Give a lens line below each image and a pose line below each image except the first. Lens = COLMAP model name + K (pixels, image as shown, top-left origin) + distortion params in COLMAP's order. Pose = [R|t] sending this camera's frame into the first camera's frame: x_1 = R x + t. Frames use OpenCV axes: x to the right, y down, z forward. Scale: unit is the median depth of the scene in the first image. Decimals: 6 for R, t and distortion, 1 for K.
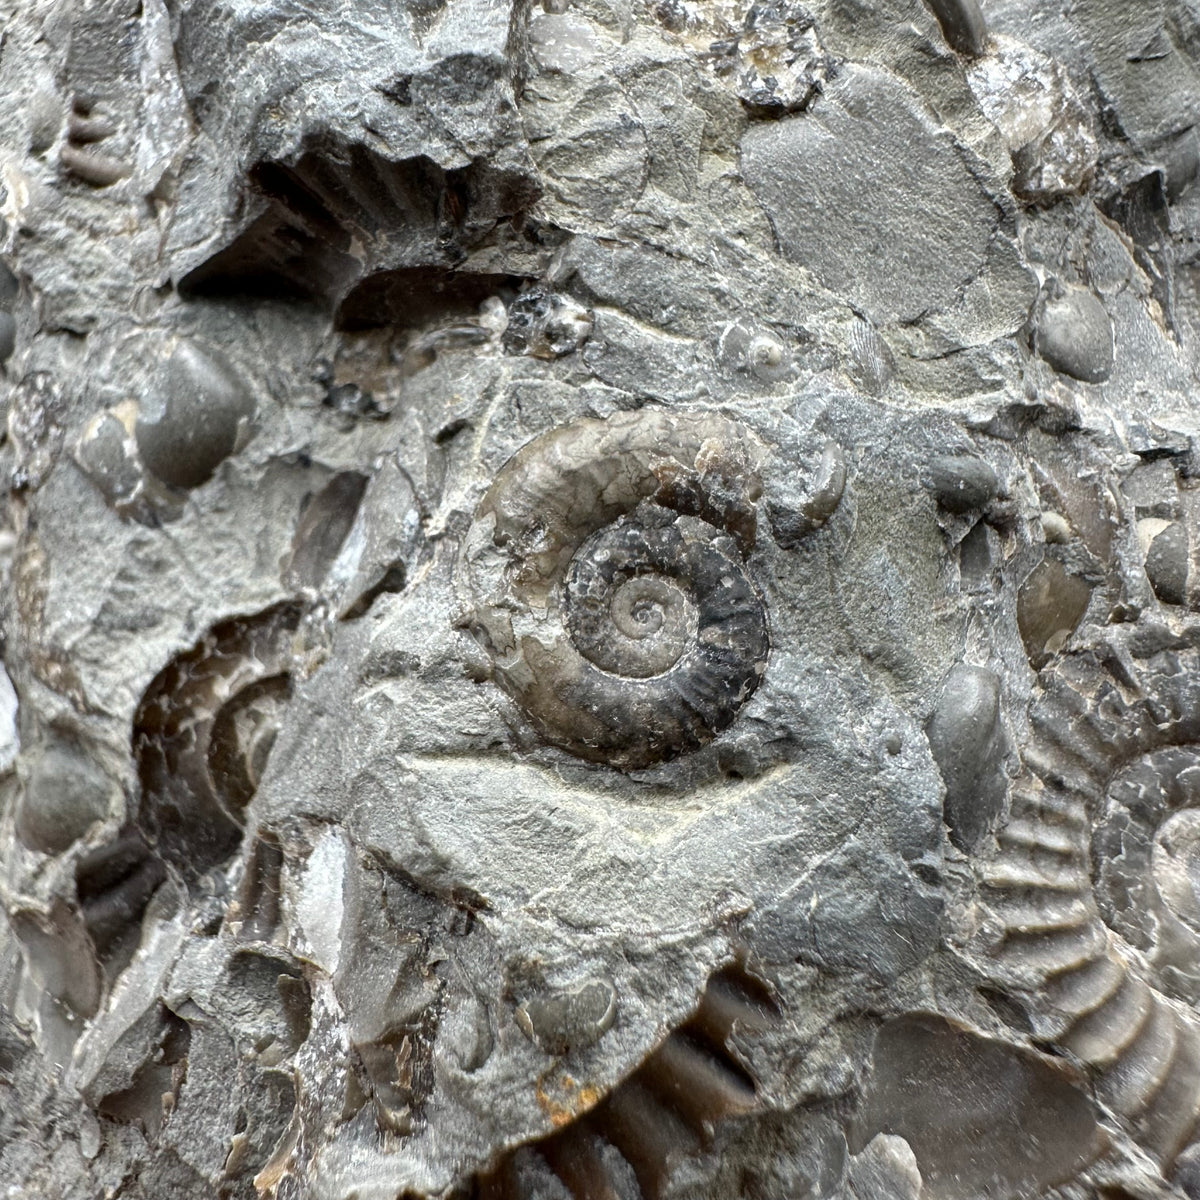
lens RADIAL K [[1165.0, 0, 496.9], [0, 1165.0, 544.0], [0, 0, 1]] dist [-0.017763, -0.010251]
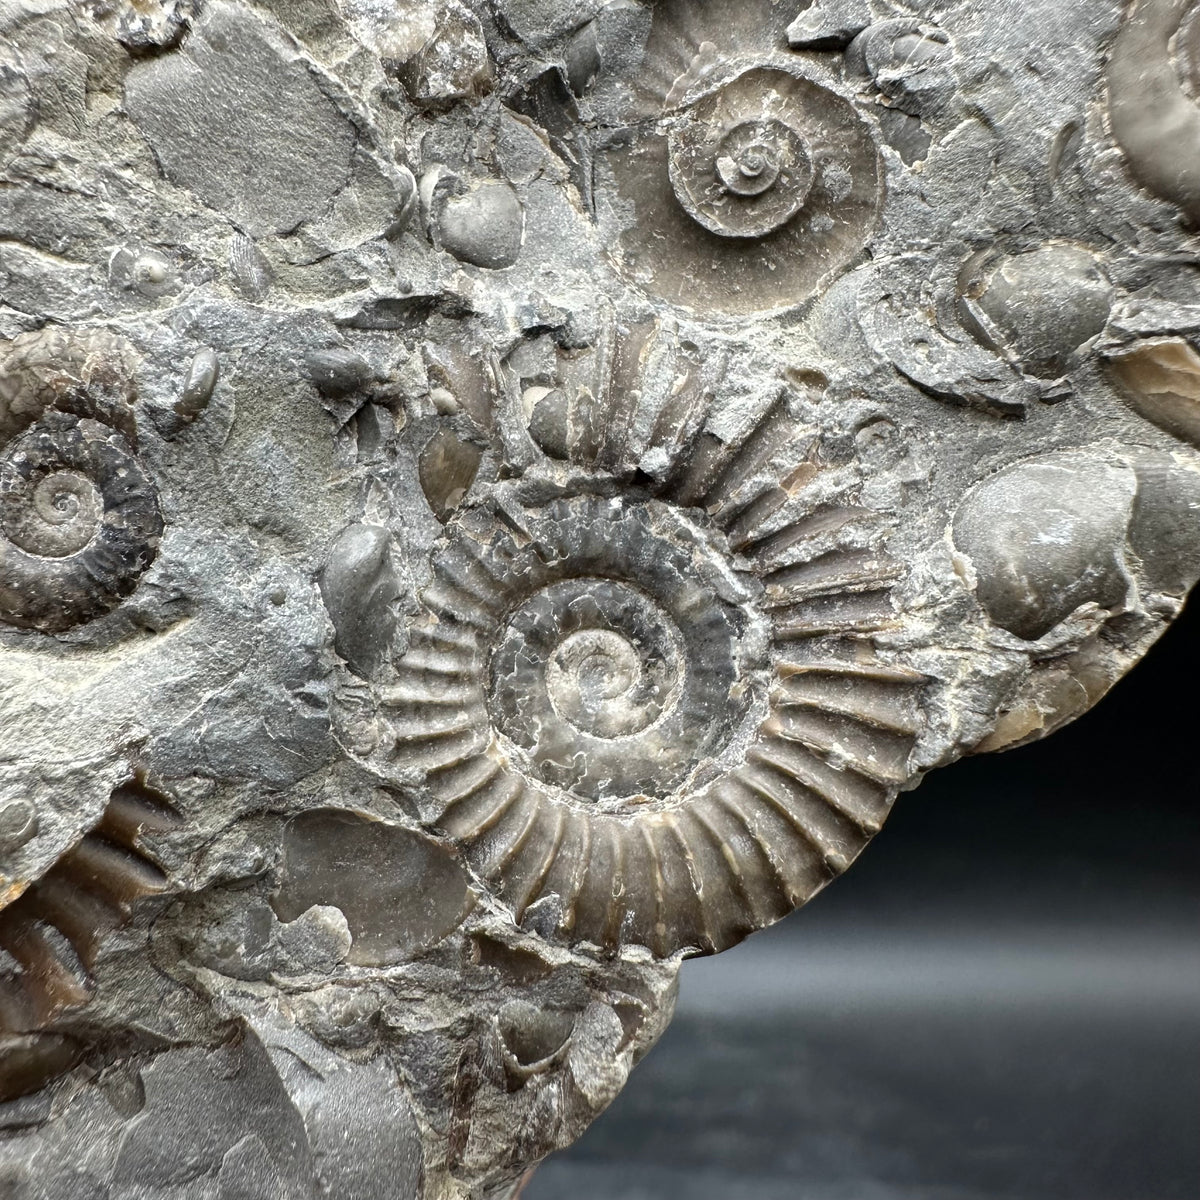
lens RADIAL K [[1165.0, 0, 496.9], [0, 1165.0, 544.0], [0, 0, 1]] dist [-0.017763, -0.010251]
pose [[0.997594, -0.068825, 0.008327, 0.545250], [0.067058, 0.988439, 0.135985, -0.030030], [-0.017590, -0.135099, 0.990676, -0.189154]]
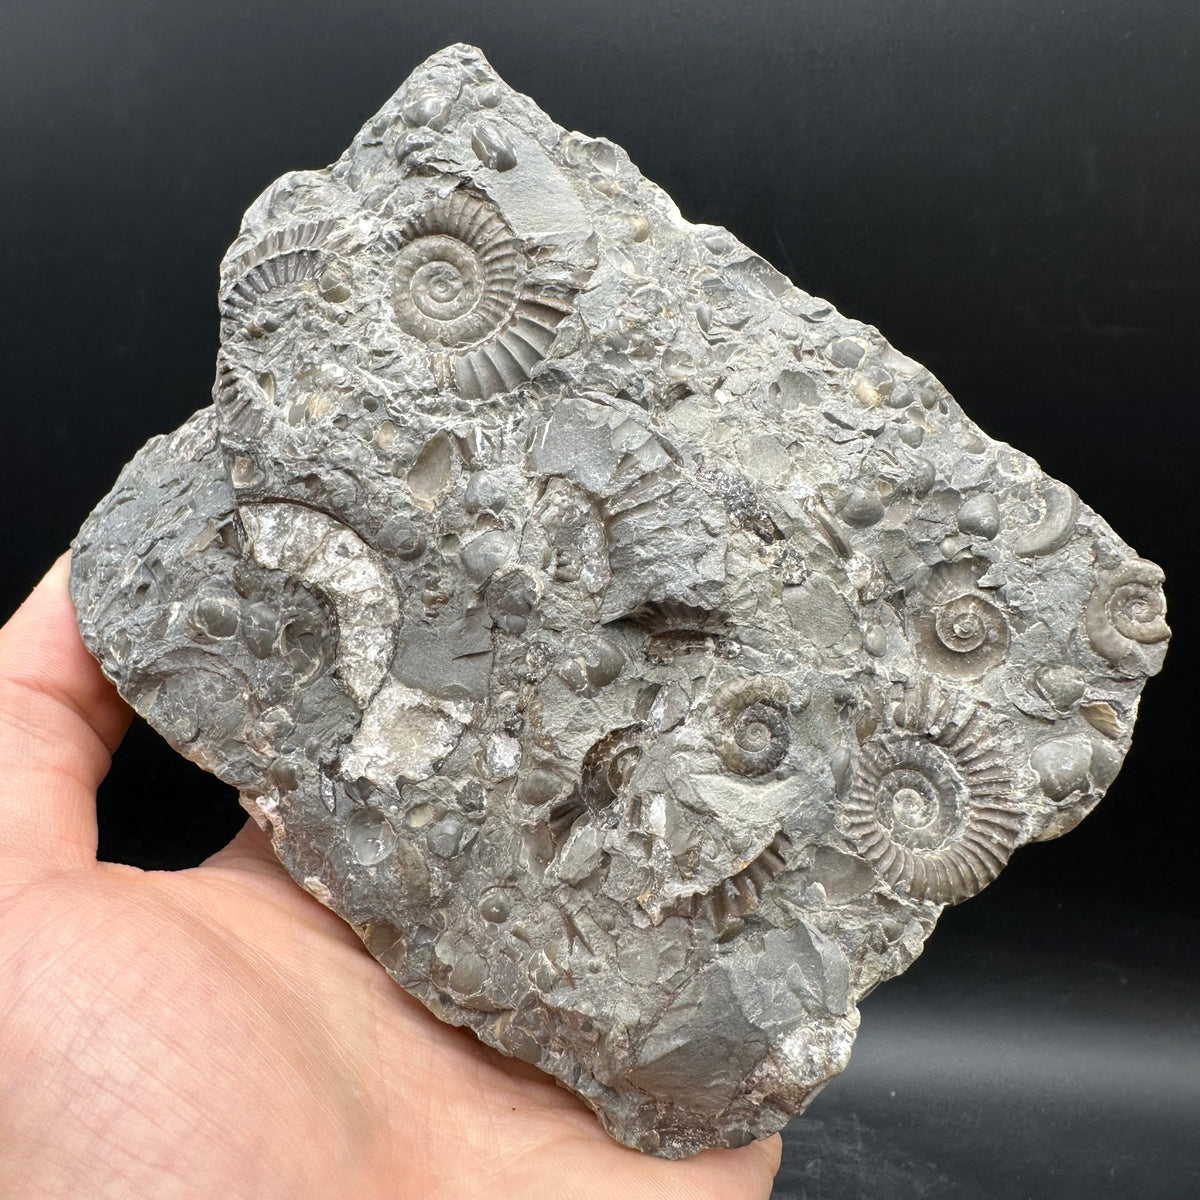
lens RADIAL K [[1142.1, 0, 492.3], [0, 1142.1, 543.3], [0, 0, 1]] dist [-0.007946, -0.012587]
pose [[0.992984, 0.021010, 0.116363, -1.056708], [-0.022466, 0.999685, 0.011221, -0.526764], [-0.116091, -0.013757, 0.993143, -2.288816]]
